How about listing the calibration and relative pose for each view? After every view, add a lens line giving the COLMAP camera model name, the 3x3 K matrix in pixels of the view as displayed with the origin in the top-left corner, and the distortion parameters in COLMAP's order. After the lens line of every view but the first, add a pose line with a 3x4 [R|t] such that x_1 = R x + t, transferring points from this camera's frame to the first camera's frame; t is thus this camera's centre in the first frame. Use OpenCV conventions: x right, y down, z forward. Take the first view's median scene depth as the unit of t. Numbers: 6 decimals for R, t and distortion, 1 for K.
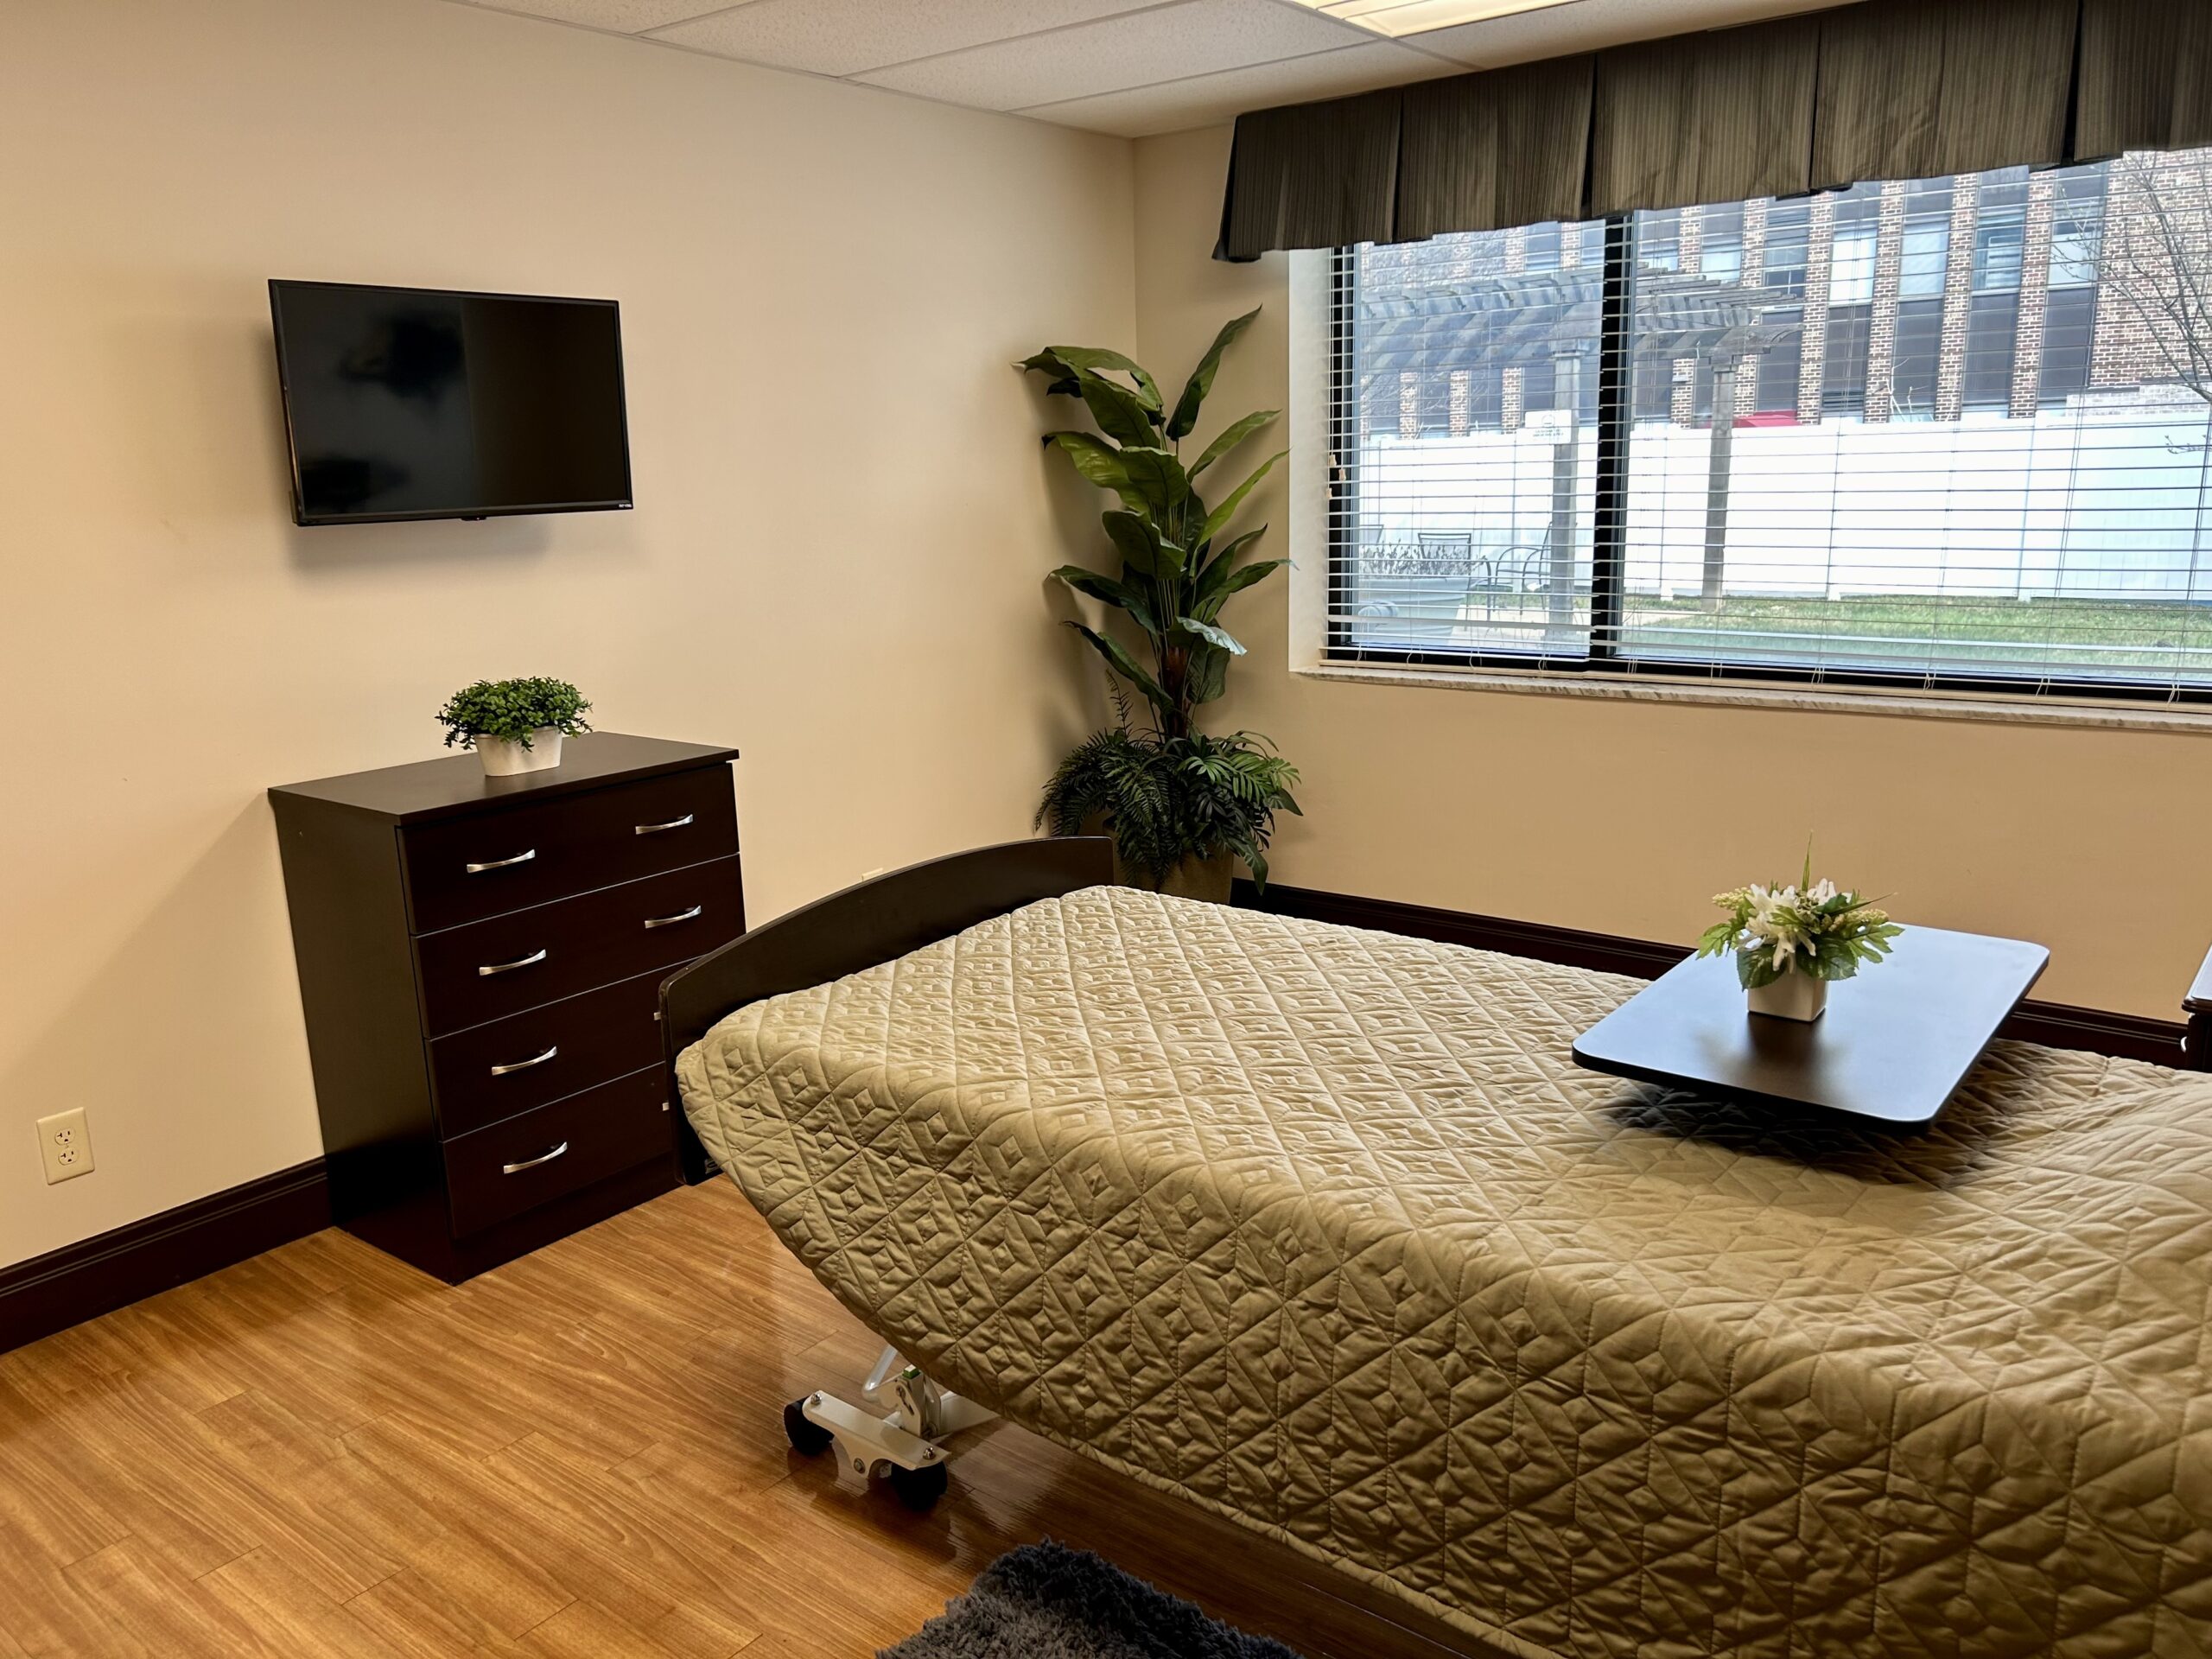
lens RADIAL K [[1667.2, 0, 1106.0], [0, 1667.2, 829.5], [0, 0, 1]] dist [0.024551, -0.006850]
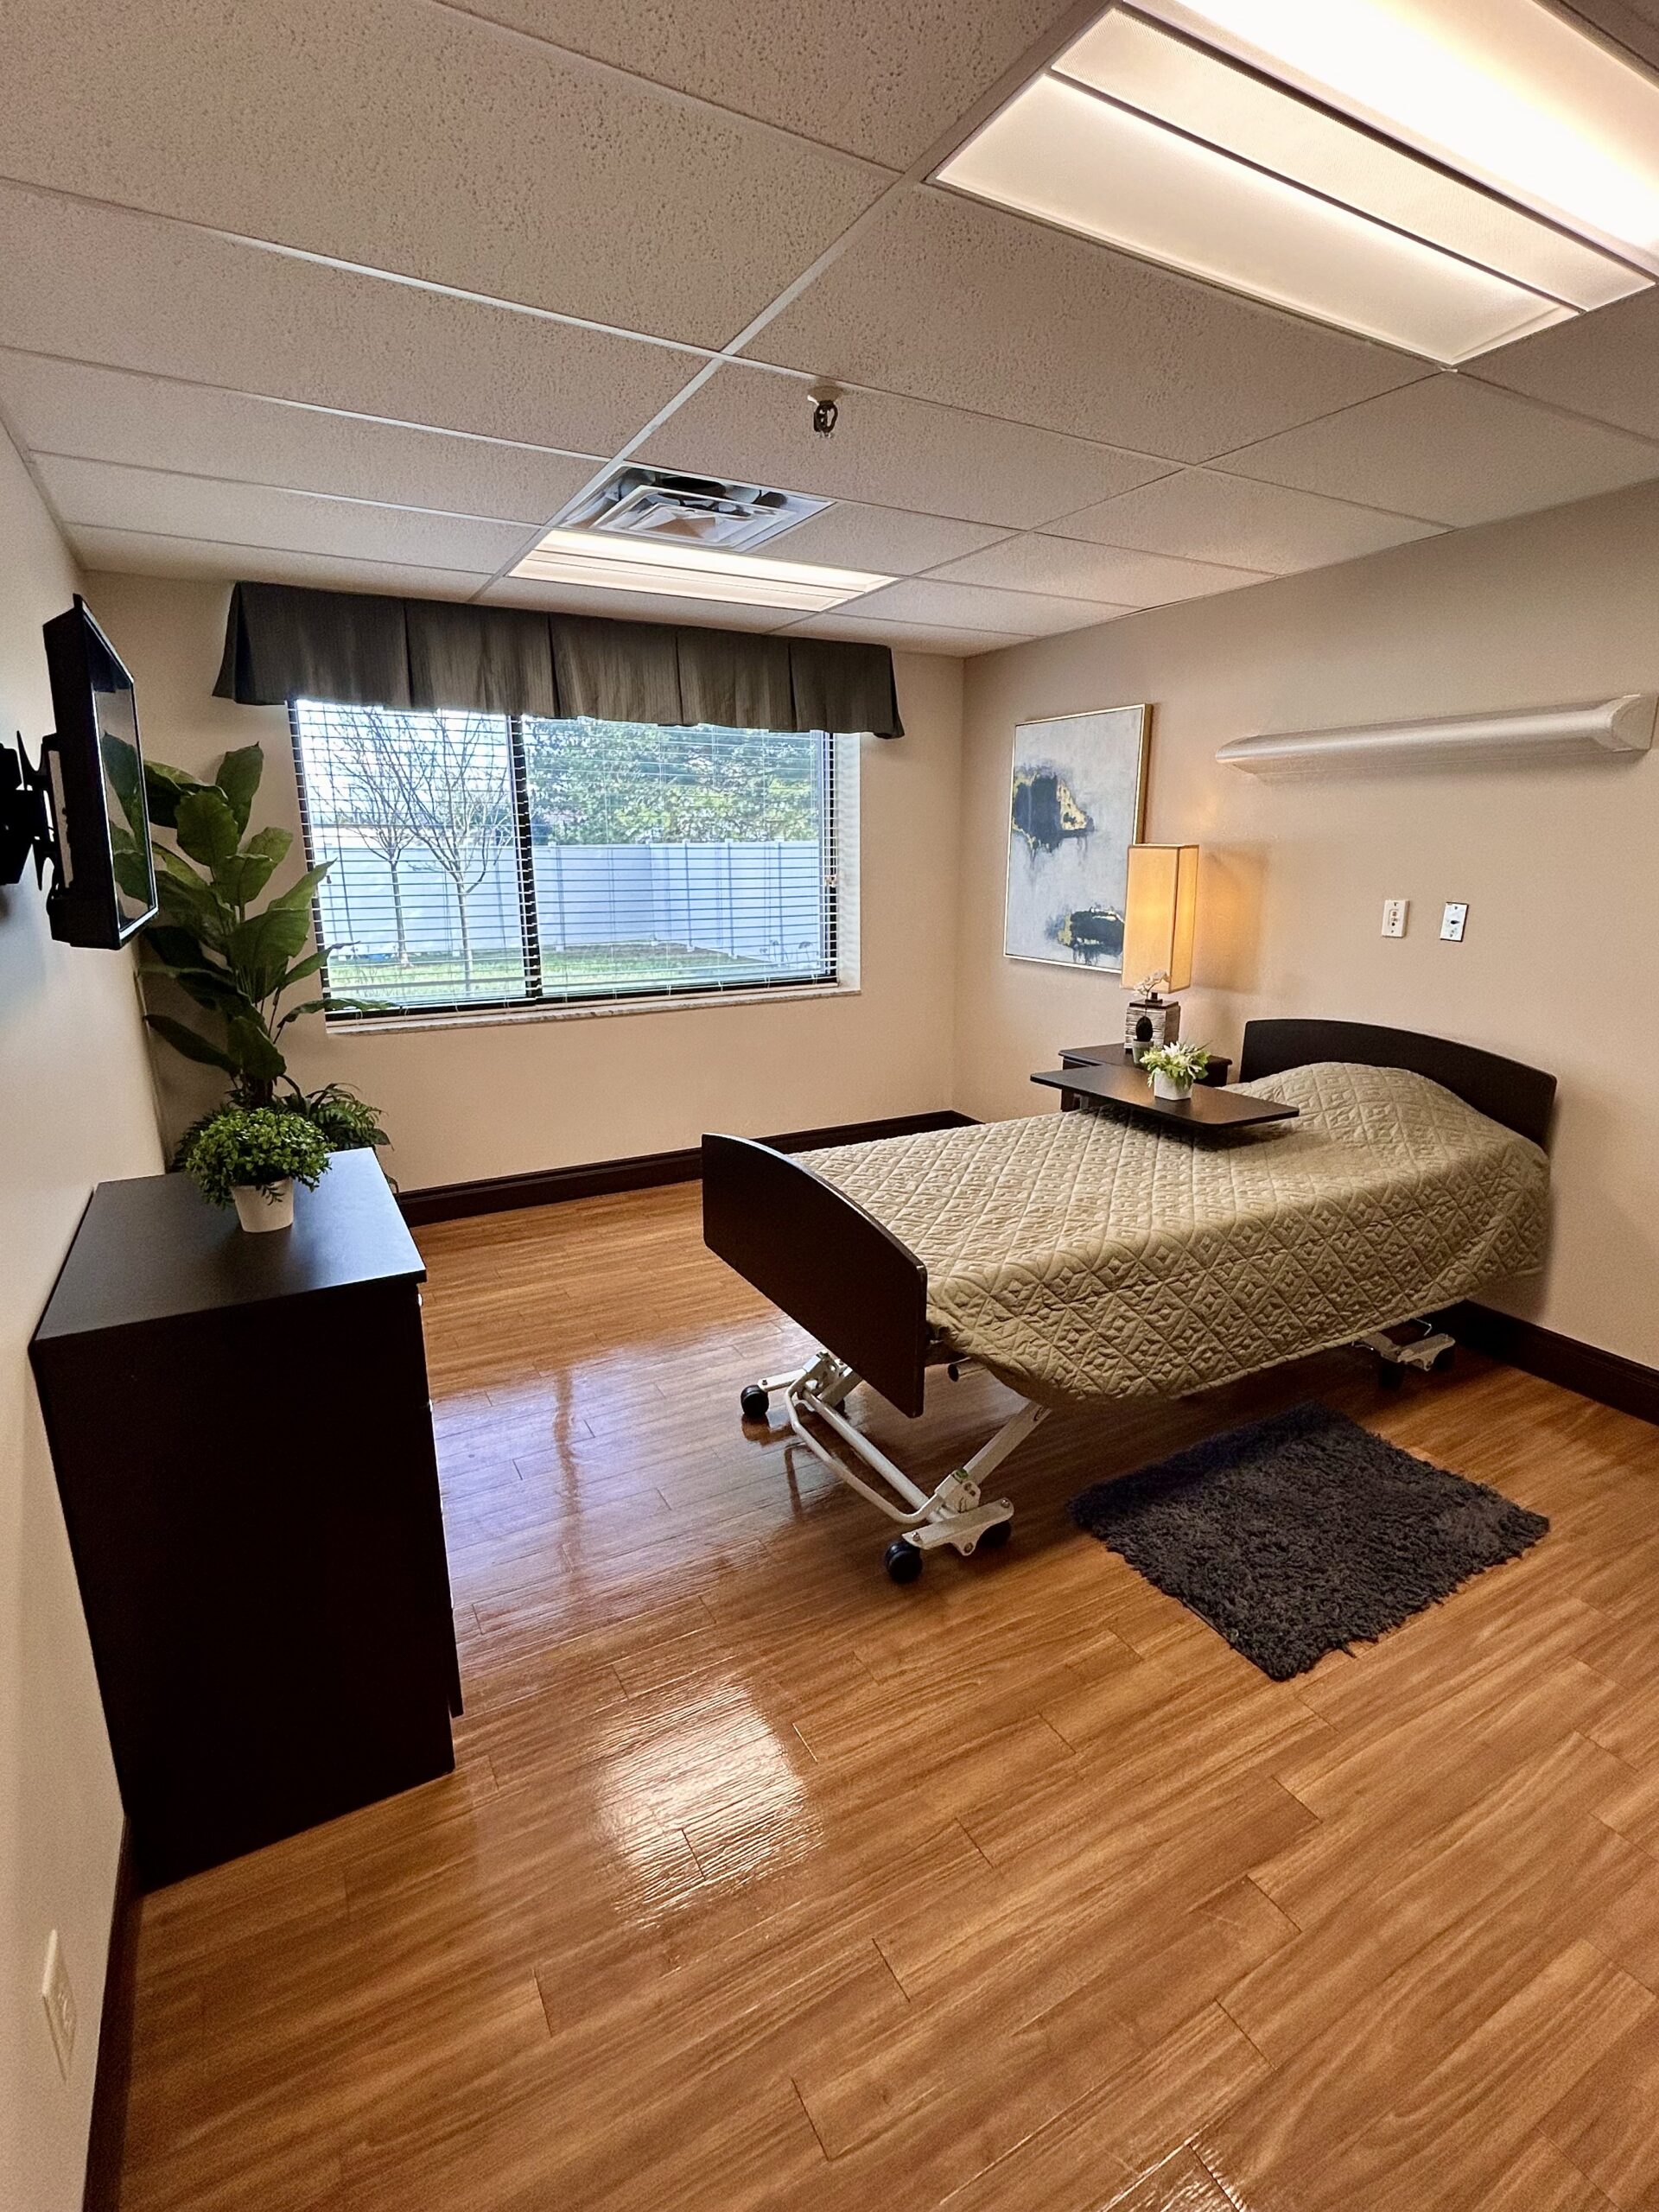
lens RADIAL K [[1032.2, 0, 829.5], [0, 1032.2, 1106.0], [0, 0, 1]] dist [-0.001058, 0.000162]
pose [[0.390704, -0.194860, 0.899655, -1.101063], [0.193876, 0.972834, 0.126514, -0.160923], [-0.899868, 0.124992, 0.417869, 0.800040]]
